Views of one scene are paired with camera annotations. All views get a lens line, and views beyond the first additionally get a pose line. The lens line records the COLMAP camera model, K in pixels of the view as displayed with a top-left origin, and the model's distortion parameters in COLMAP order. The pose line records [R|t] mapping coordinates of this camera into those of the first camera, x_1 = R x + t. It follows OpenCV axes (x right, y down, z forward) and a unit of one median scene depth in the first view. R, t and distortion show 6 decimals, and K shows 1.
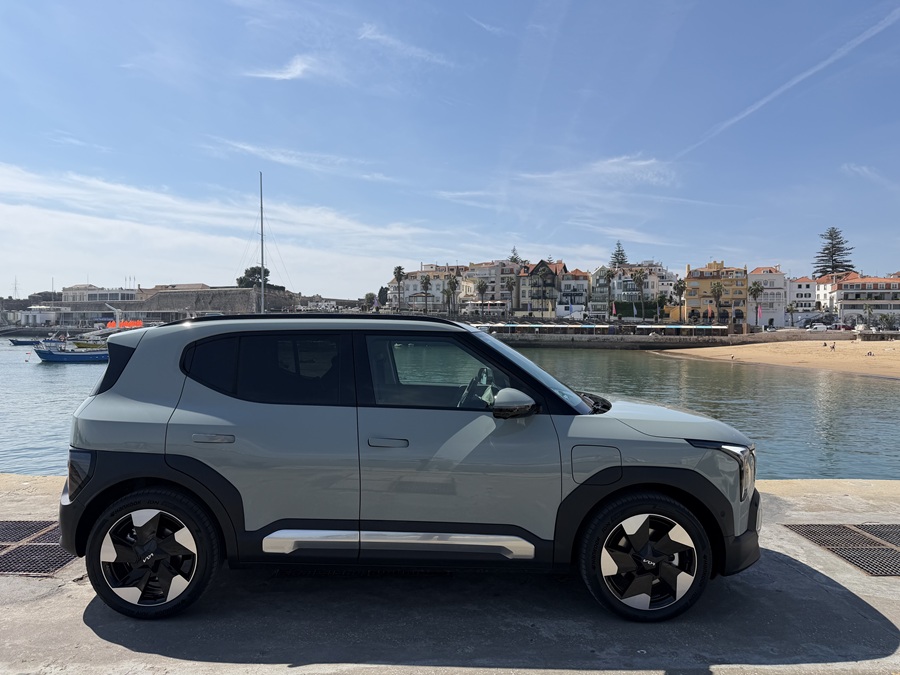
lens RADIAL K [[649.2, 0, 458.2], [0, 649.2, 364.4], [0, 0, 1]] dist [0.038298, -0.045251]
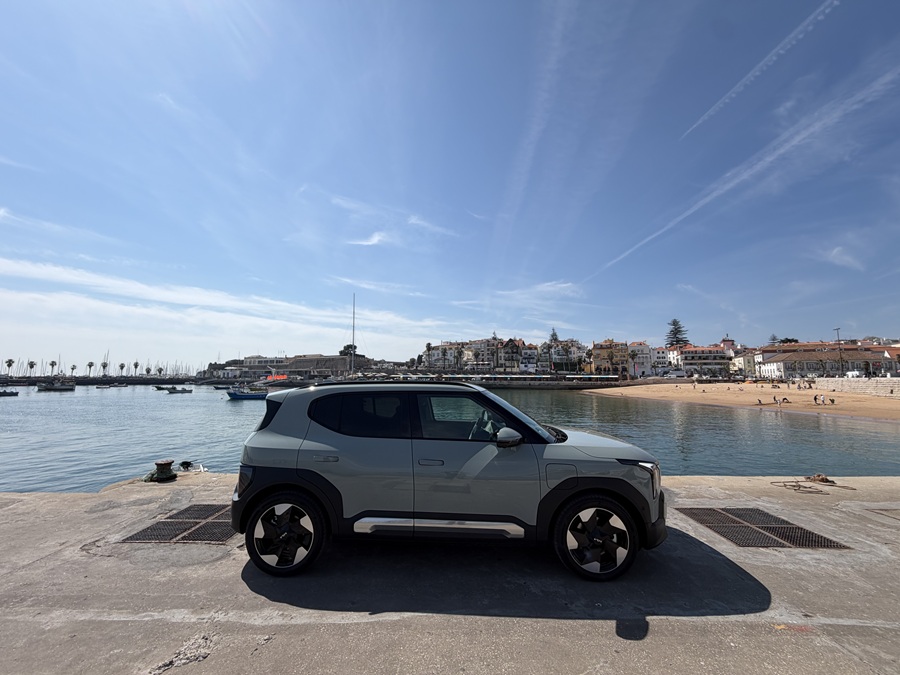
lens RADIAL K [[369.1, 0, 450.7], [0, 369.1, 349.6], [0, 0, 1]] dist [0.005714, -0.000038]
pose [[0.999442, -0.010039, -0.031851, -0.018366], [0.005809, 0.991471, -0.130199, -0.024299], [0.032886, 0.129942, 0.990976, 0.032261]]
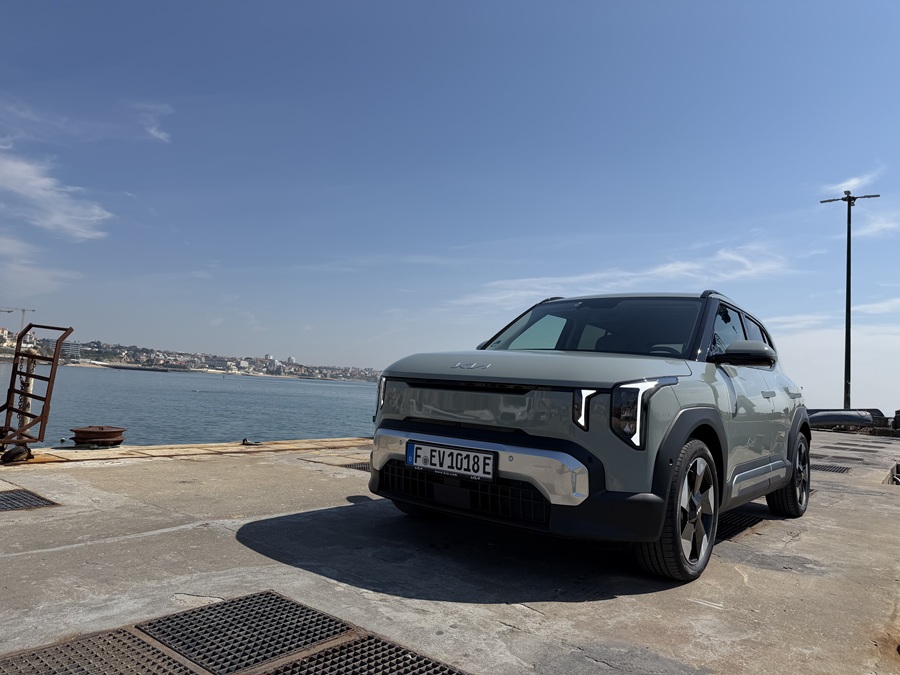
lens RADIAL K [[649.2, 0, 450.2], [0, 649.2, 338.0], [0, 0, 1]] dist [0.038298, -0.045251]
pose [[-0.645841, -0.105491, -0.756149, 0.803851], [-0.115266, 0.992528, -0.040017, 0.070581], [0.754720, 0.061313, -0.653175, 1.207235]]
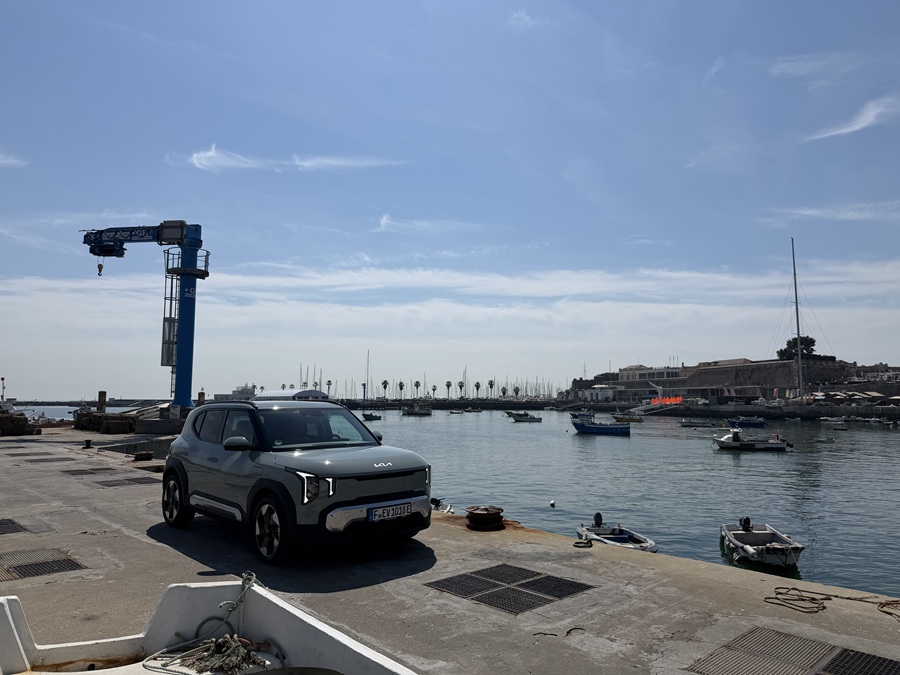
lens RADIAL K [[649.2, 0, 440.9], [0, 649.2, 333.4], [0, 0, 1]] dist [0.038298, -0.045251]
pose [[0.662406, -0.085723, -0.744224, 1.386067], [-0.035625, 0.988703, -0.145592, -0.006381], [0.748297, 0.122954, 0.651869, 0.037330]]
